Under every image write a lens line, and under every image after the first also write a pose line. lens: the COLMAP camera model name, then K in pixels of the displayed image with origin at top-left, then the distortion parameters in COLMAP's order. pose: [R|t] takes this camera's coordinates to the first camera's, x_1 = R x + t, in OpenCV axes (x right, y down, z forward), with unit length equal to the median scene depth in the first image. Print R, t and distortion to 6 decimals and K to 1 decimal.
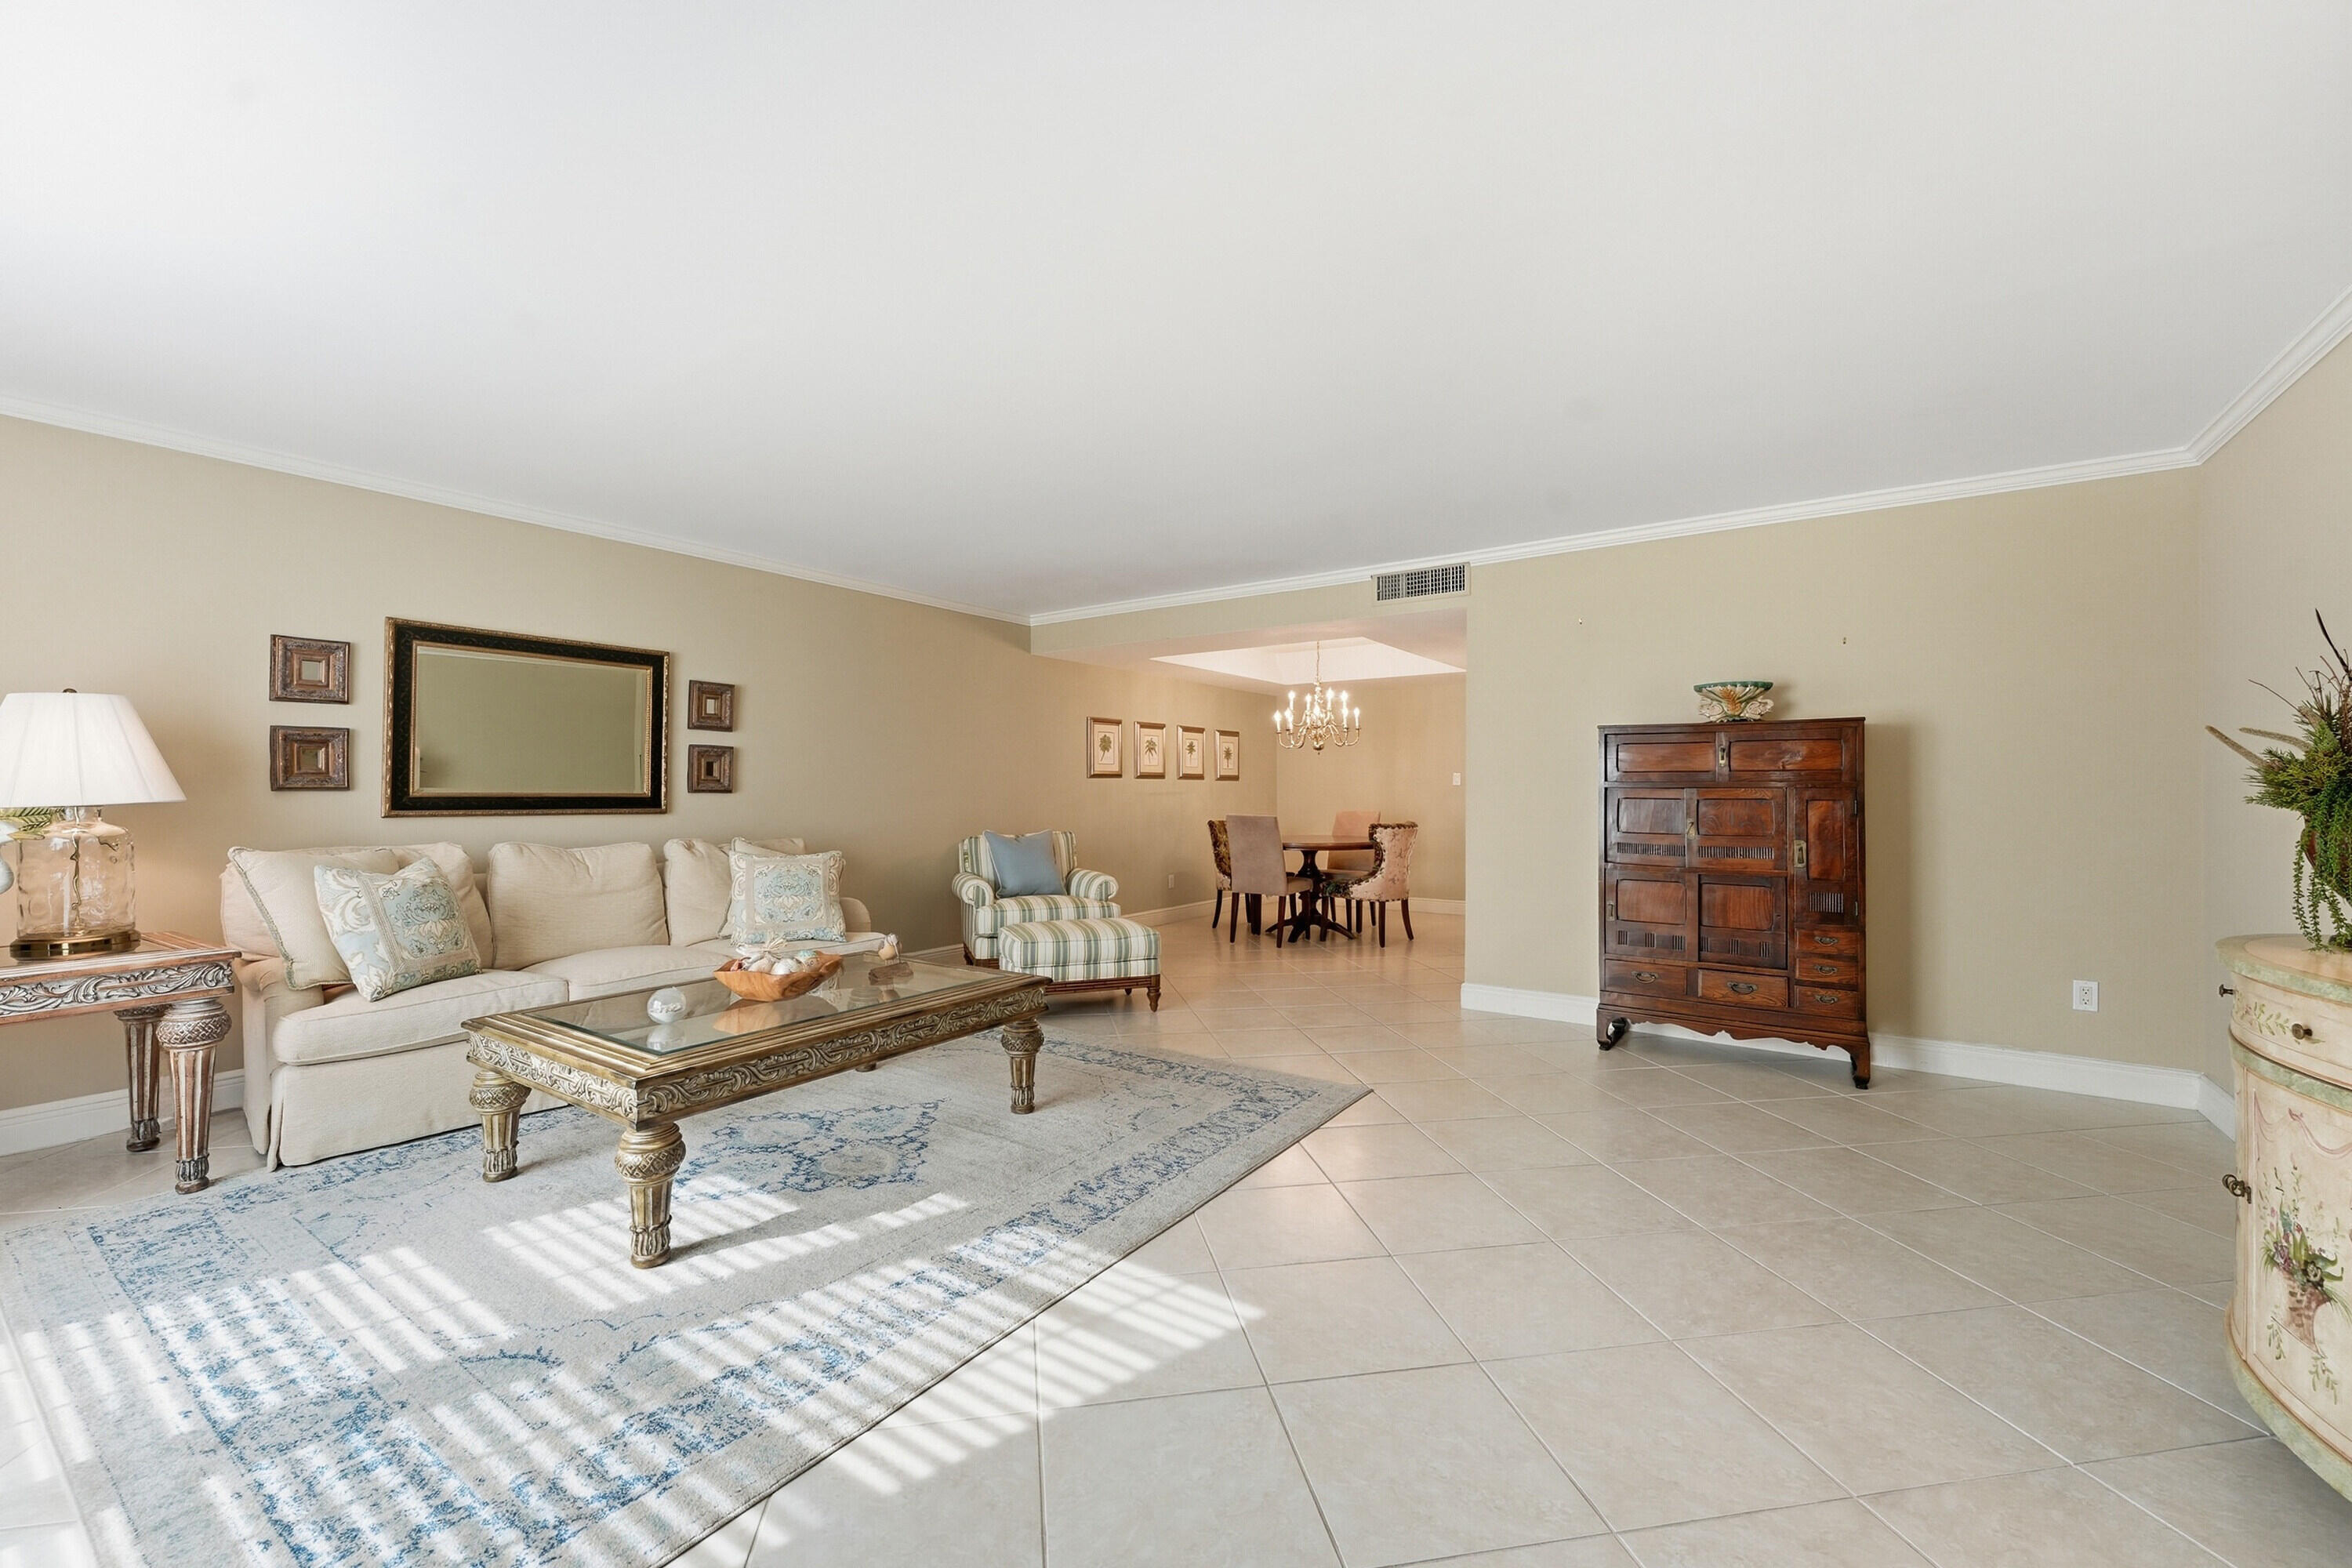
lens RADIAL K [[932.4, 0, 1176.0], [0, 932.4, 784.0], [0, 0, 1]] dist [0.000768, 0.000146]
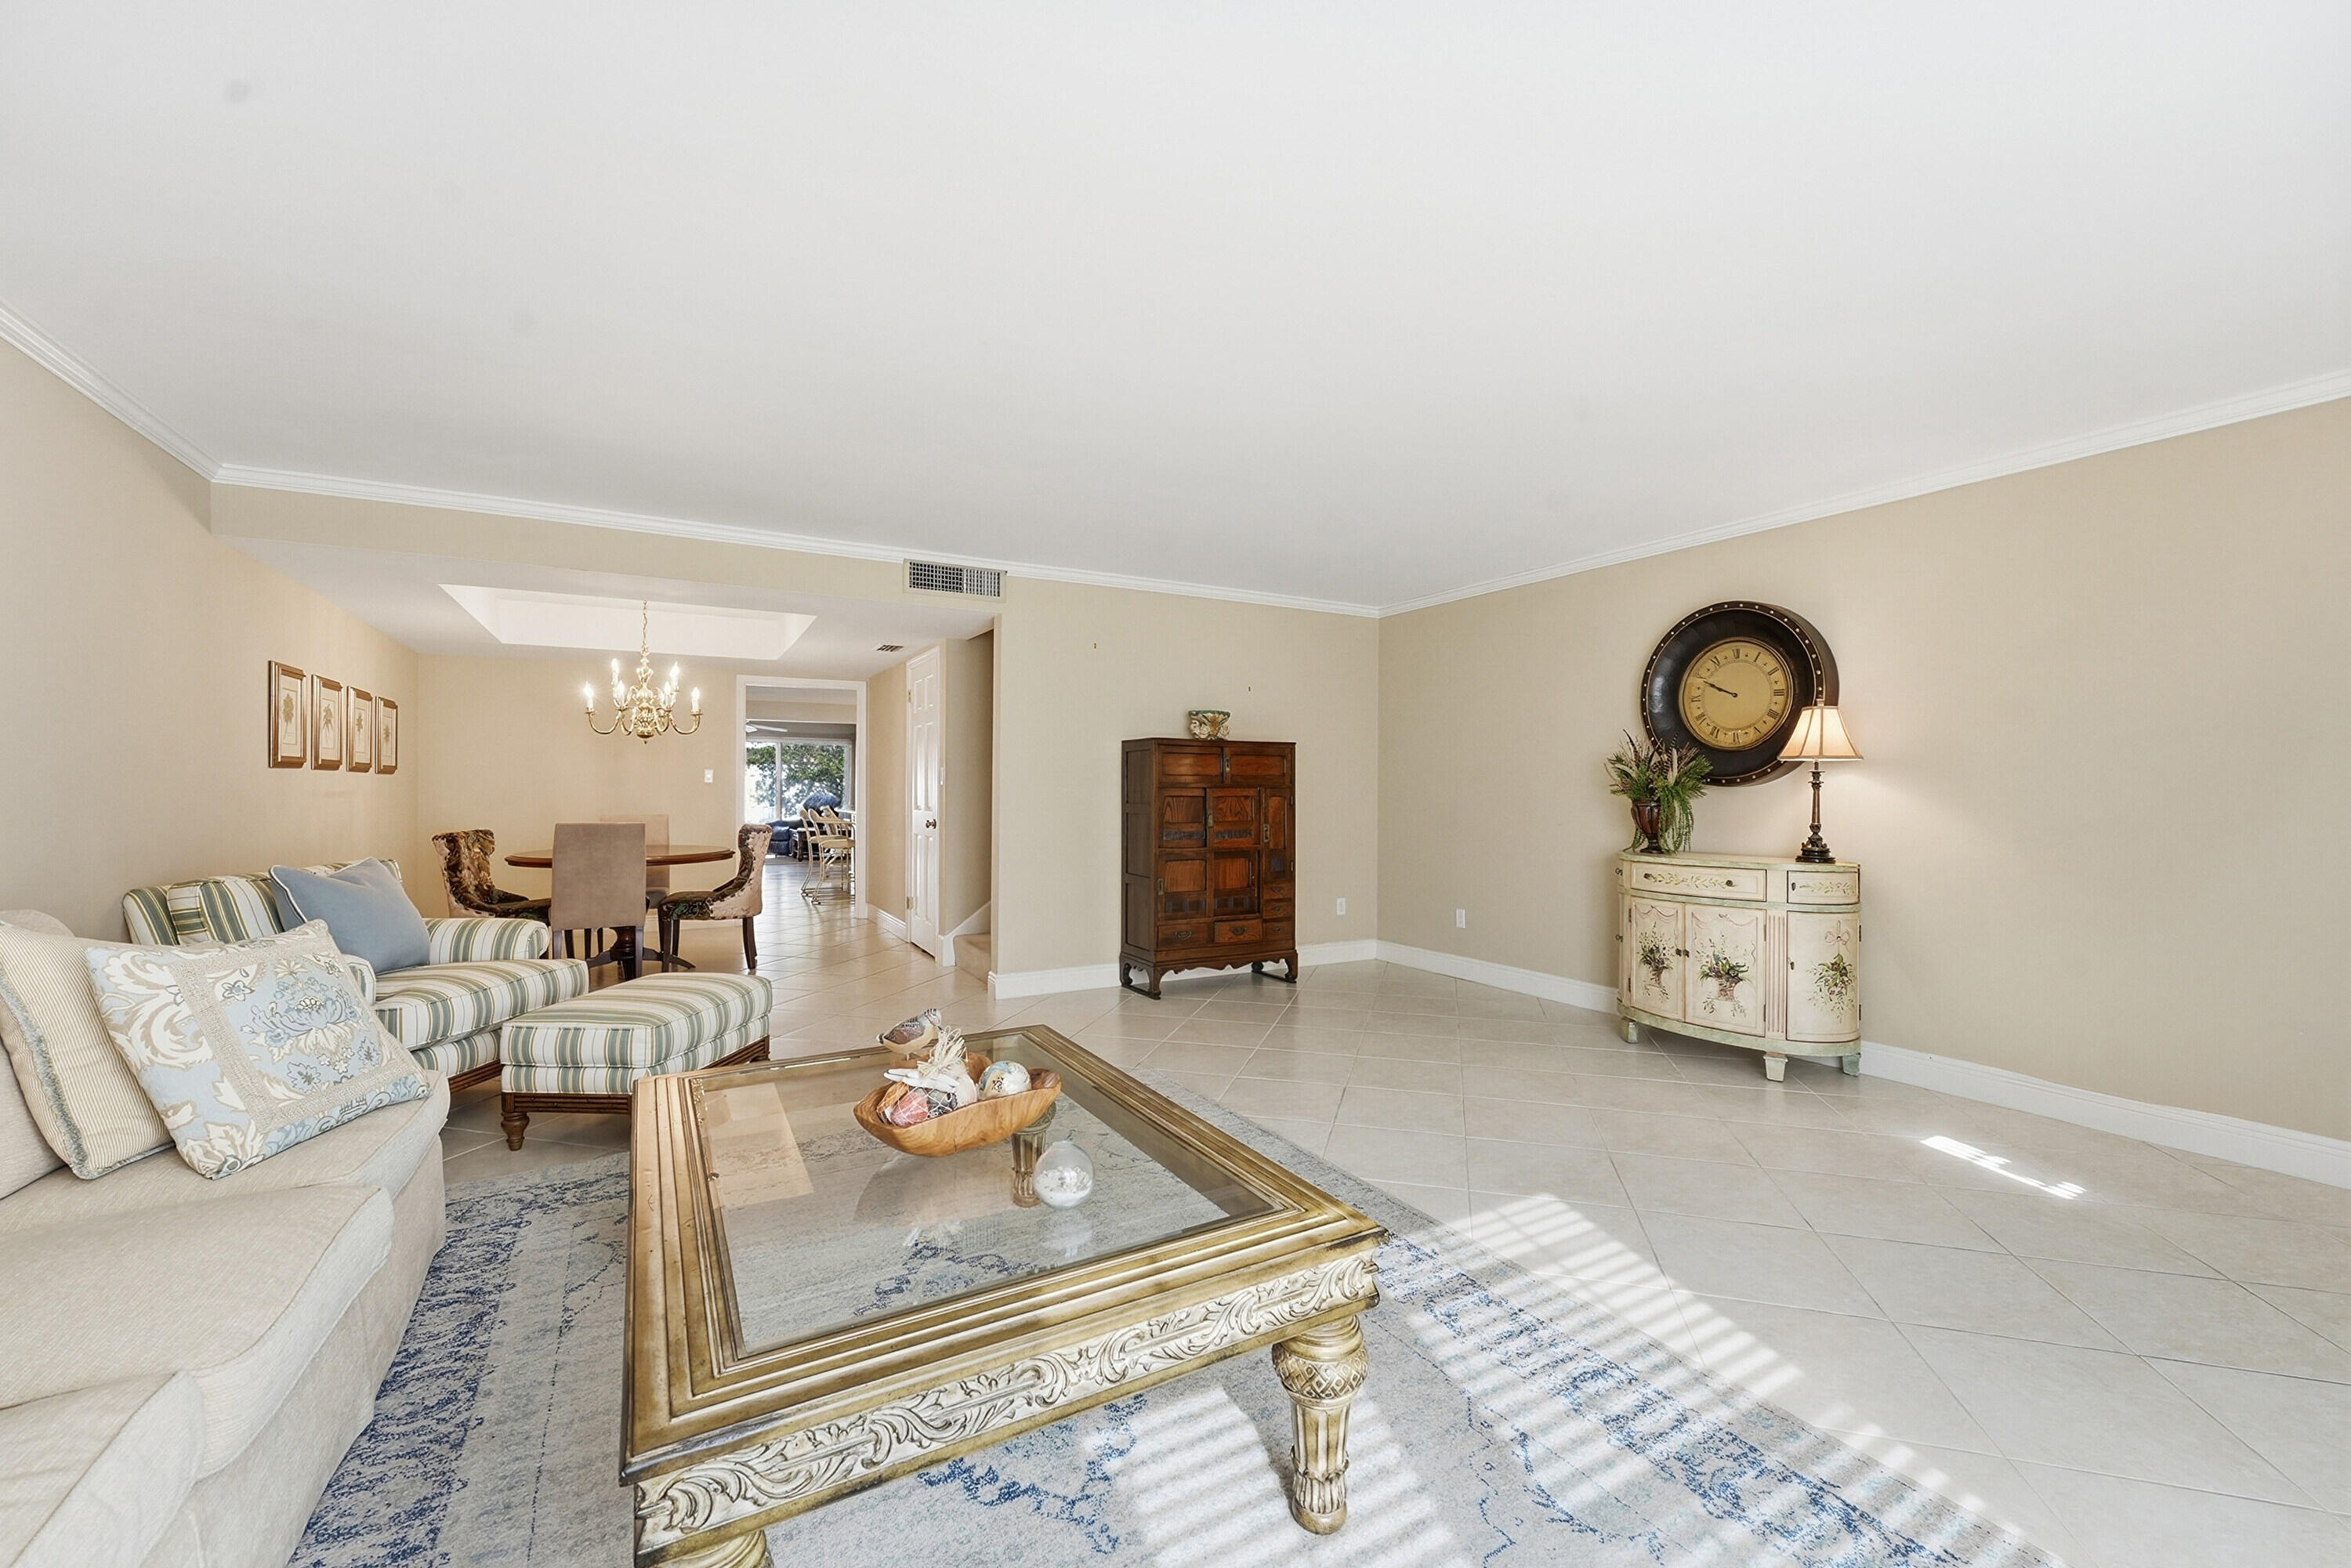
lens RADIAL K [[927.9, 0, 1173.5], [0, 927.9, 791.4], [0, 0, 1]] dist [-0.010324, -0.000125]
pose [[0.438983, -0.001537, 0.898494, -0.695705], [-0.007110, 0.999961, 0.005184, 0.002816], [-0.898467, -0.008664, 0.438955, 0.486963]]
